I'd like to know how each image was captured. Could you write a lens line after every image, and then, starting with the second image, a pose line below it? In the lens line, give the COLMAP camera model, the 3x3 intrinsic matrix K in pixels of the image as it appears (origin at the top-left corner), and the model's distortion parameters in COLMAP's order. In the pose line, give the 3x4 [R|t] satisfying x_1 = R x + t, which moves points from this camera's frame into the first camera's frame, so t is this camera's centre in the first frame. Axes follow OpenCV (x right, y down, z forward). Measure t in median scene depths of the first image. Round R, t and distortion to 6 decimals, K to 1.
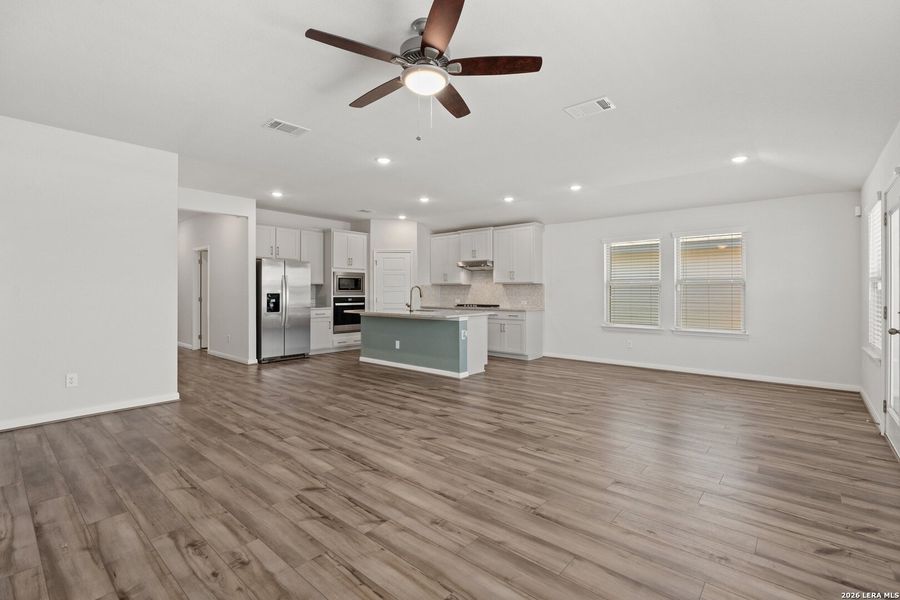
lens RADIAL K [[409.9, 0, 451.6], [0, 409.9, 292.5], [0, 0, 1]] dist [-0.008991, 0.002841]
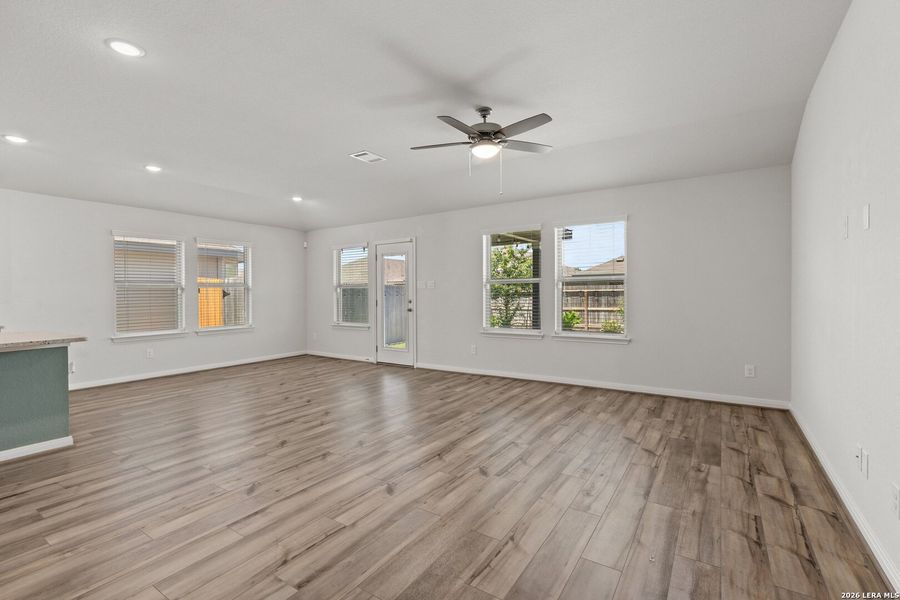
lens RADIAL K [[409.9, 0, 455.0], [0, 409.9, 295.1], [0, 0, 1]] dist [-0.008991, 0.002841]
pose [[-0.138418, -0.005401, 0.990359, -1.102969], [0.010251, 0.999924, 0.006886, -0.000747], [-0.990321, 0.011105, -0.138352, 0.954935]]
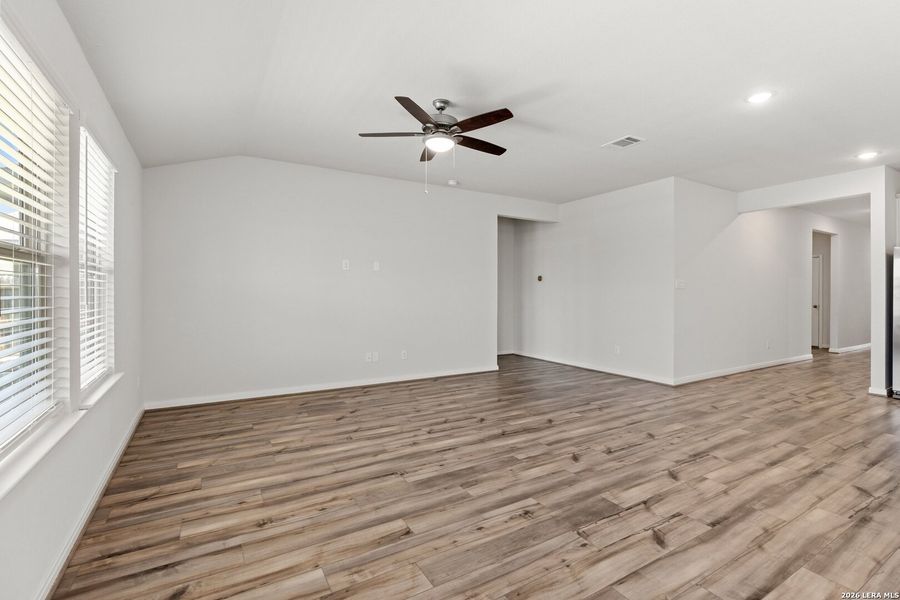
lens RADIAL K [[409.9, 0, 449.4], [0, 409.9, 291.3], [0, 0, 1]] dist [-0.008991, 0.002841]
pose [[-0.313443, -0.005122, -0.949593, 0.917752], [-0.006351, 0.999974, -0.003297, -0.000774], [0.949586, 0.004997, -0.313467, 1.068329]]
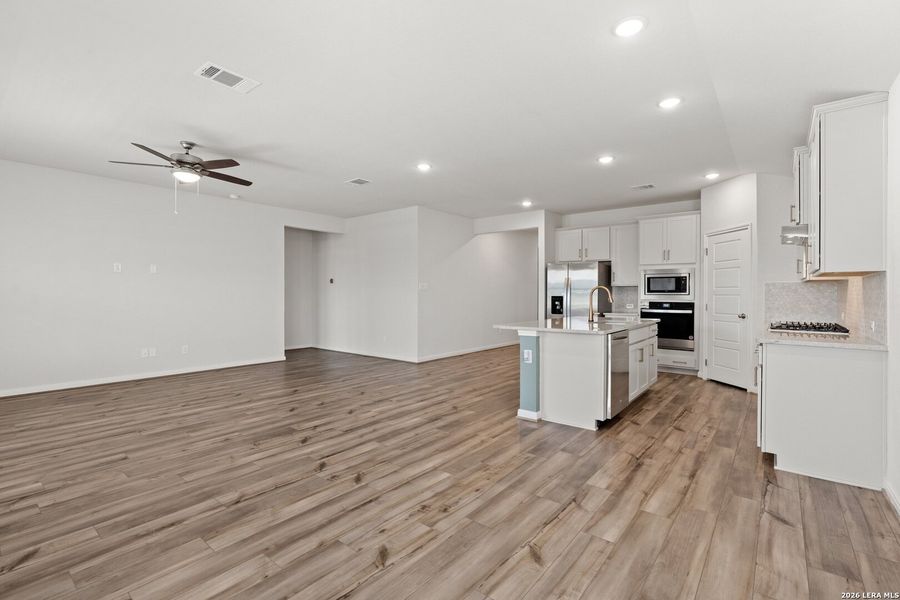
lens RADIAL K [[409.9, 0, 451.1], [0, 409.9, 295.2], [0, 0, 1]] dist [-0.008991, 0.002841]
pose [[0.038202, 0.001928, -0.999268, 1.280369], [-0.005430, 0.999984, 0.001722, -0.001004], [0.999255, 0.005360, 0.038212, 1.510850]]
